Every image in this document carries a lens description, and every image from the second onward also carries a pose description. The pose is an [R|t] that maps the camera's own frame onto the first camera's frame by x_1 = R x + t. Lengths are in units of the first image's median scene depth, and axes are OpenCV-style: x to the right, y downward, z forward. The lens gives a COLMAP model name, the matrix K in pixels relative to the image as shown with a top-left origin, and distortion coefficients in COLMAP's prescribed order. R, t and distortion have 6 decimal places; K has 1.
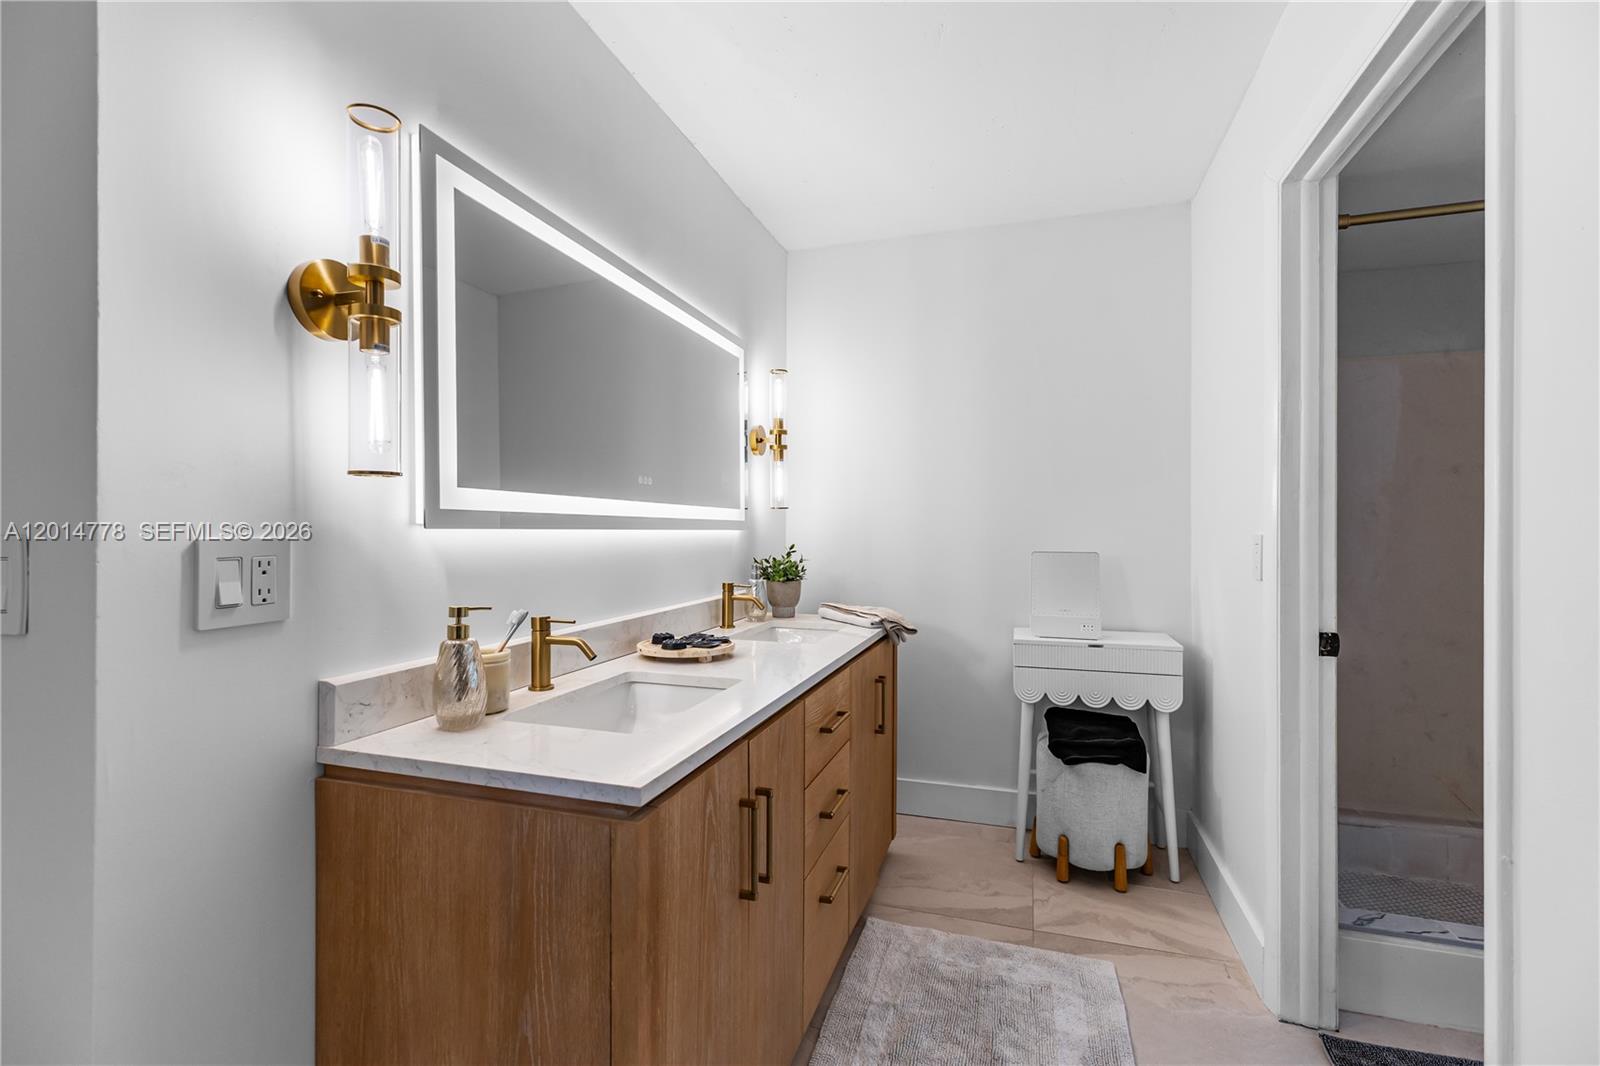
lens RADIAL K [[726.8, 0, 797.6], [0, 726.8, 534.1], [0, 0, 1]] dist [0.003842, 0.000037]
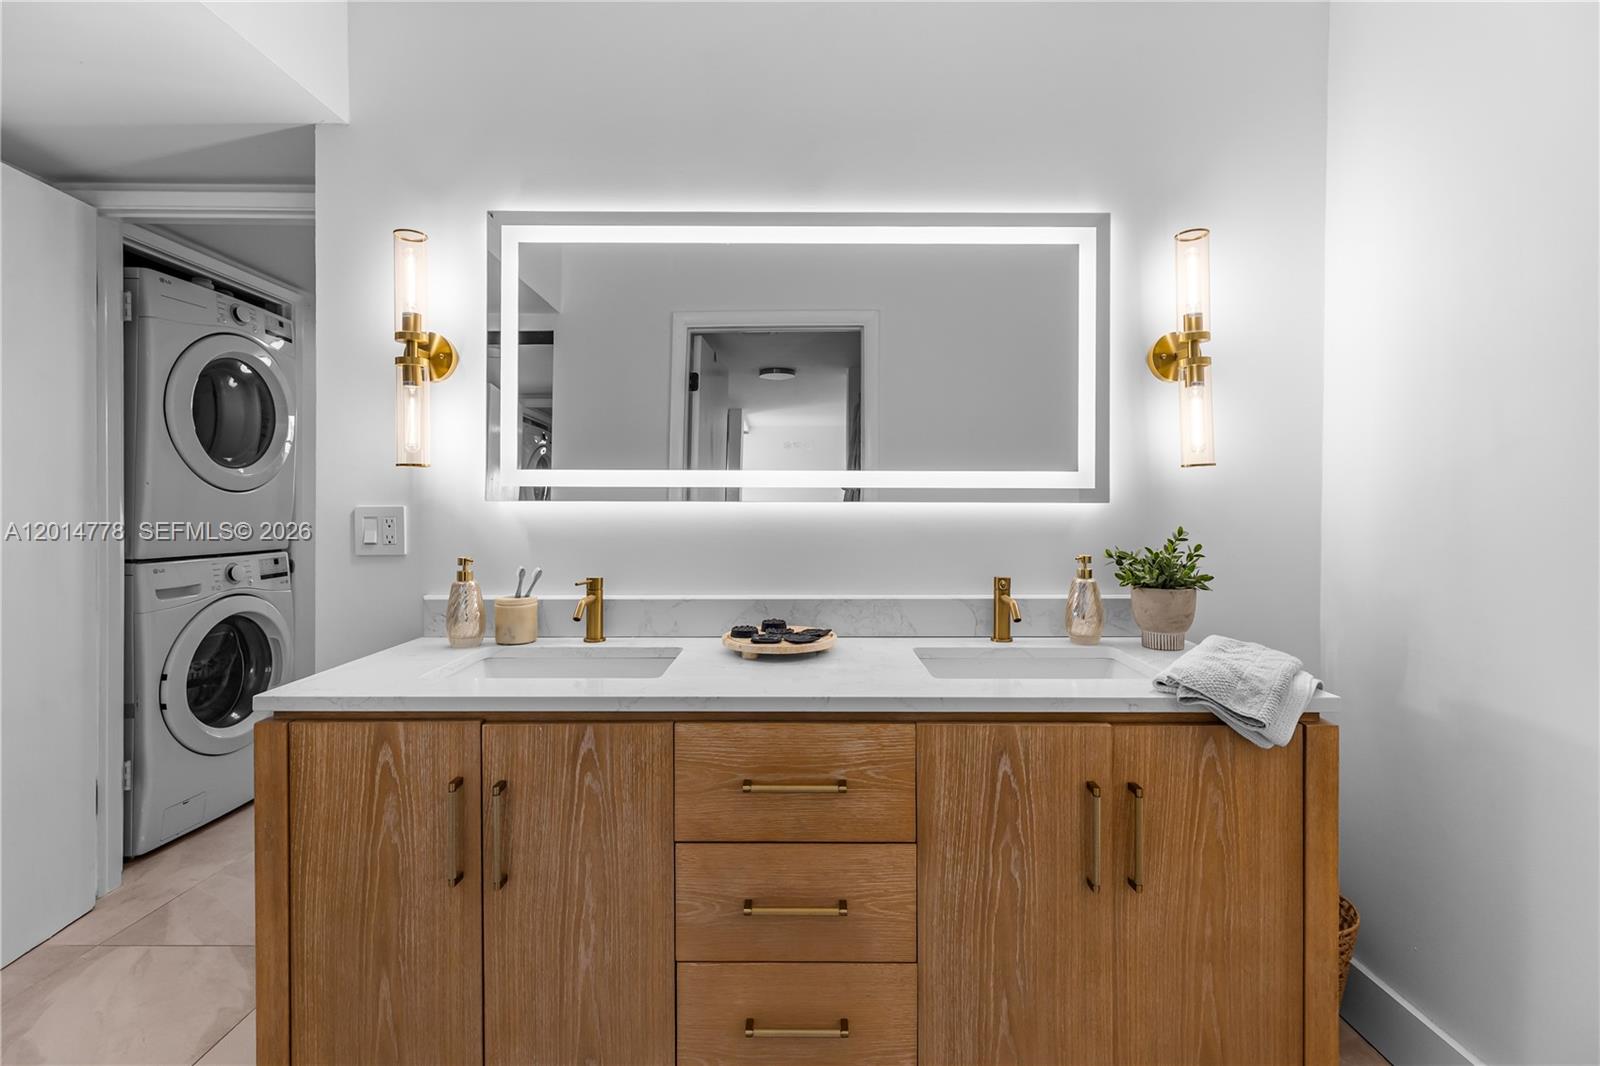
lens RADIAL K [[726.8, 0, 804.0], [0, 726.8, 512.0], [0, 0, 1]] dist [0.003842, 0.000037]
pose [[0.296802, 0.010646, -0.954880, 0.934320], [-0.007542, 0.999933, 0.008804, -0.003288], [0.954909, 0.004589, 0.296862, 1.094692]]
